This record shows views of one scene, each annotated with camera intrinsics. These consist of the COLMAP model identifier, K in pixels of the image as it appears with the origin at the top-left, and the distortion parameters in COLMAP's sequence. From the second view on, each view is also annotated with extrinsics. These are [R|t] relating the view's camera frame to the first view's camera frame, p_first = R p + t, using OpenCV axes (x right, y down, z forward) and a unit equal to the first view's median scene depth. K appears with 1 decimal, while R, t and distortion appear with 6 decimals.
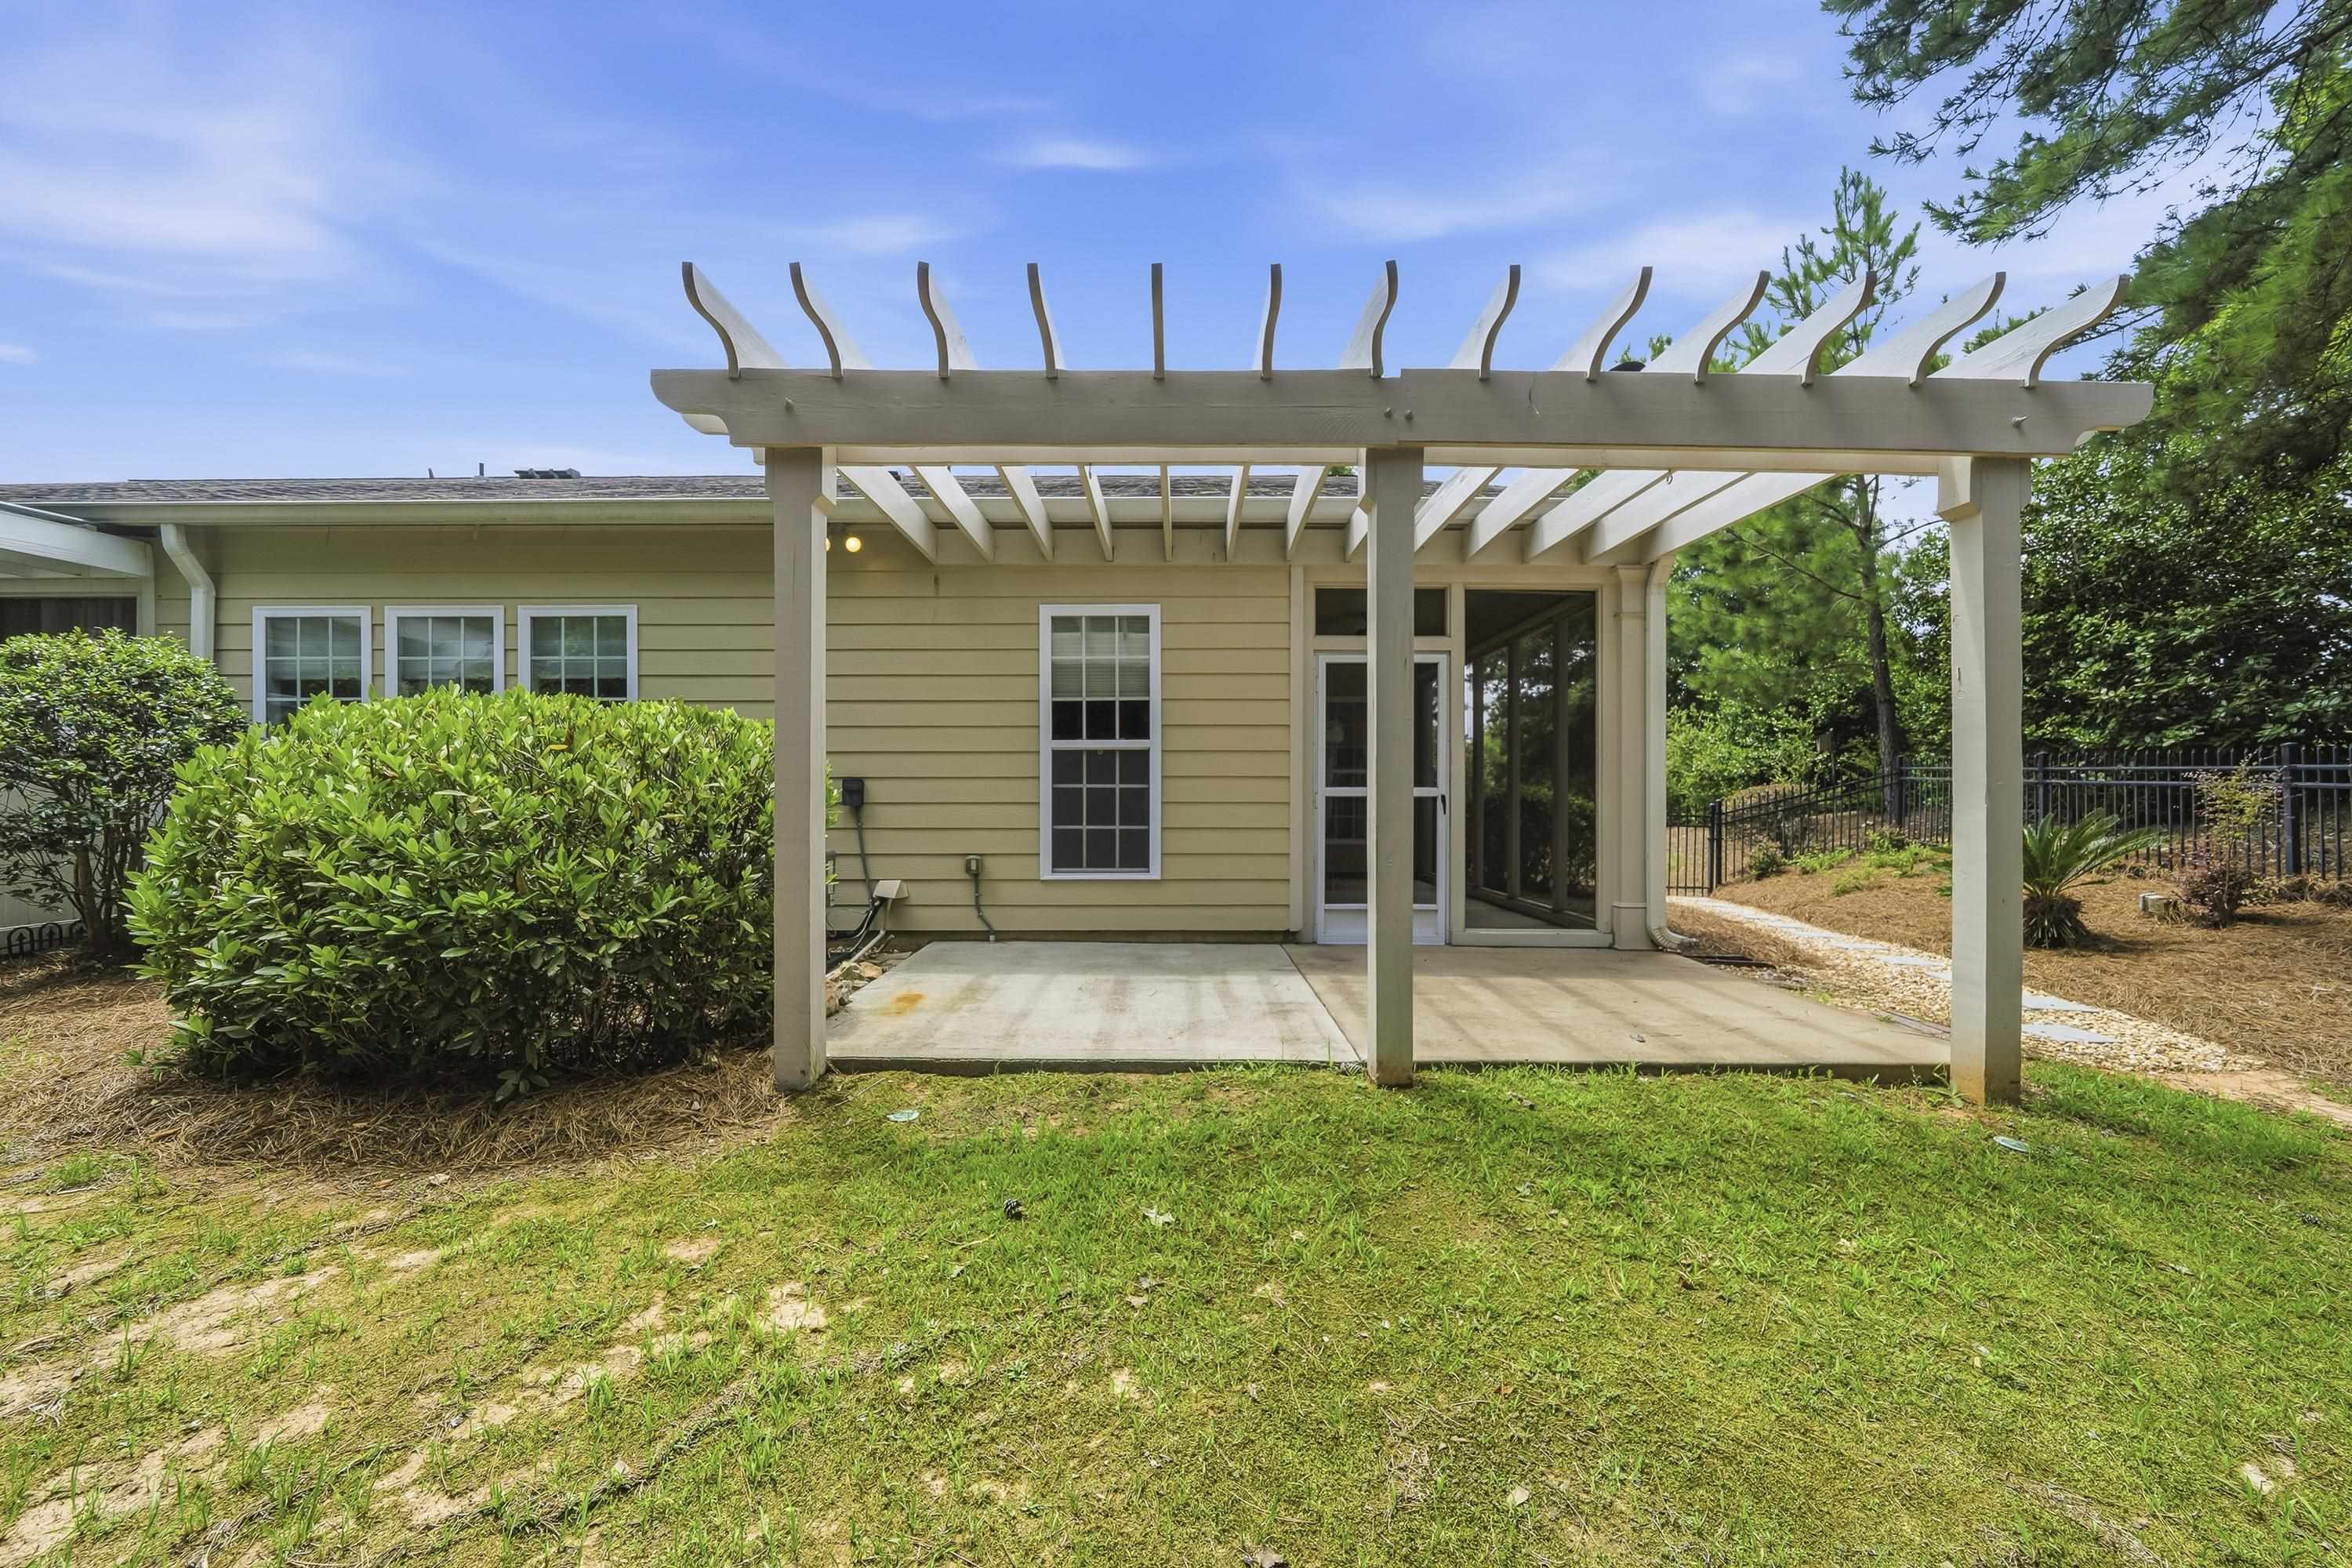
lens RADIAL K [[855.3, 0, 1176.0], [0, 855.3, 784.0], [0, 0, 1]] dist [-0.000657, -0.000092]
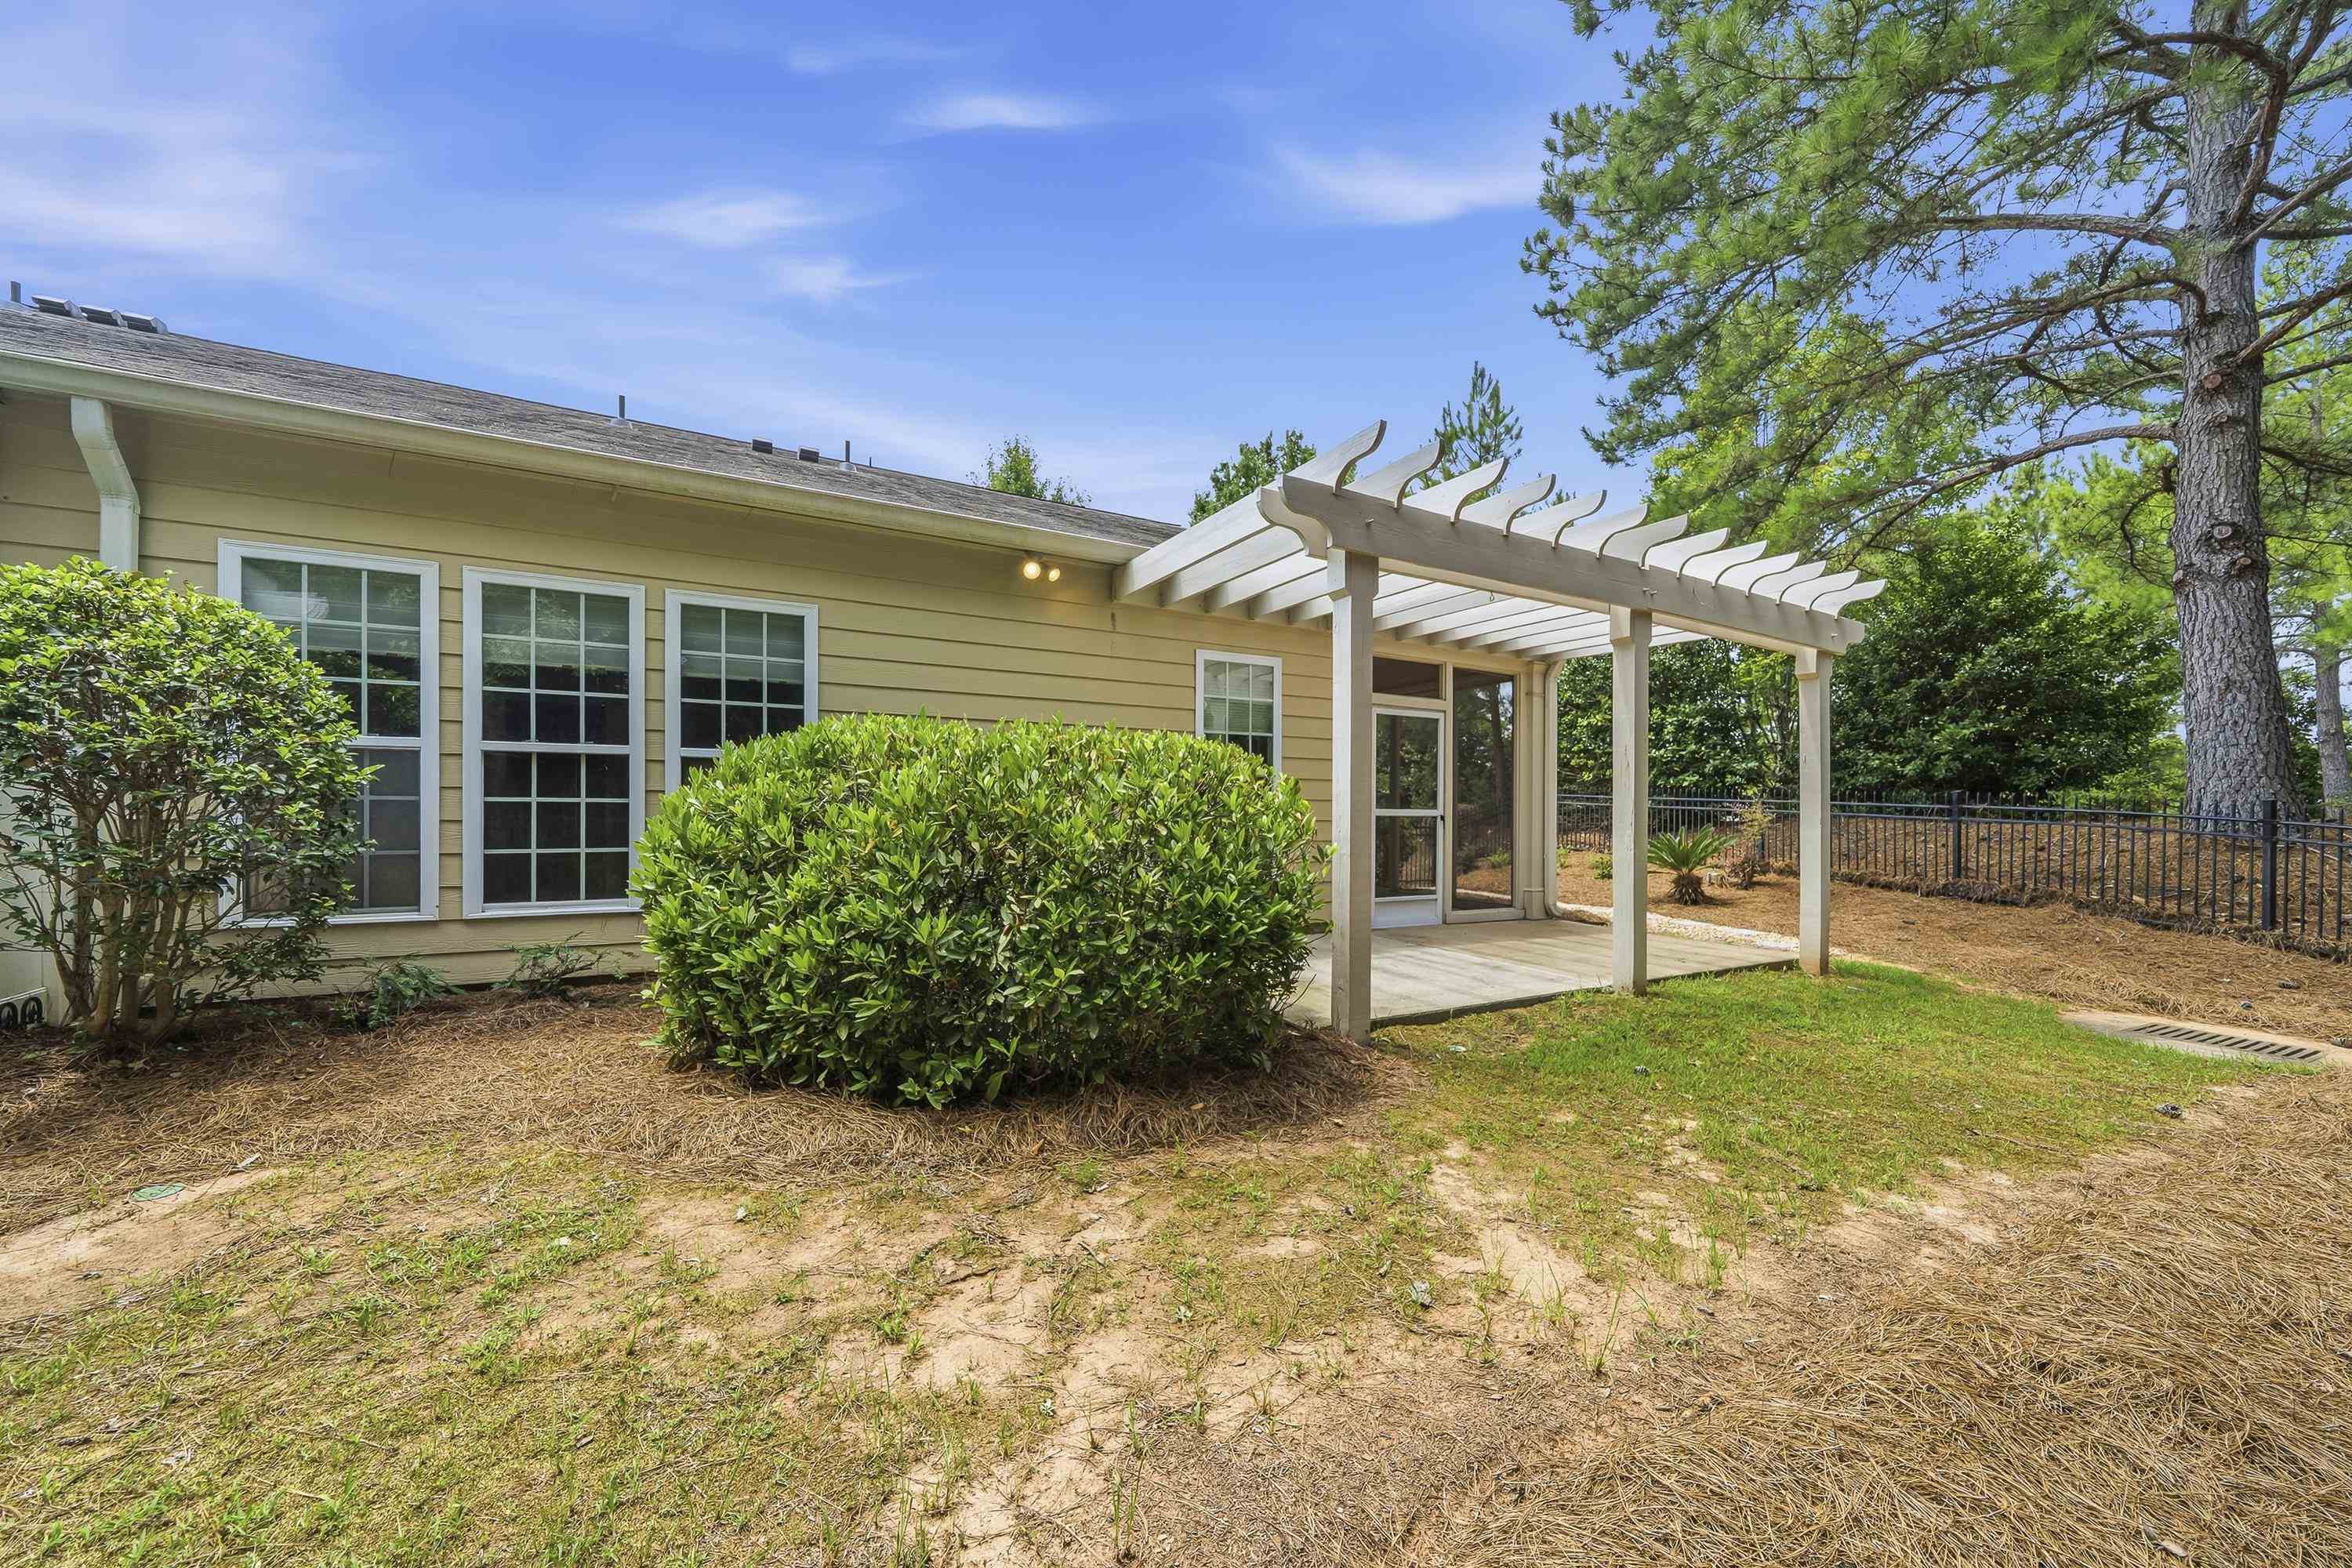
lens RADIAL K [[879.8, 0, 1176.0], [0, 879.8, 784.0], [0, 0, 1]] dist [-0.005130, -0.000213]
pose [[0.862350, 0.021069, 0.505875, -0.775034], [-0.010775, 0.999671, -0.023267, -0.000613], [-0.506199, 0.014613, 0.862293, -0.000964]]
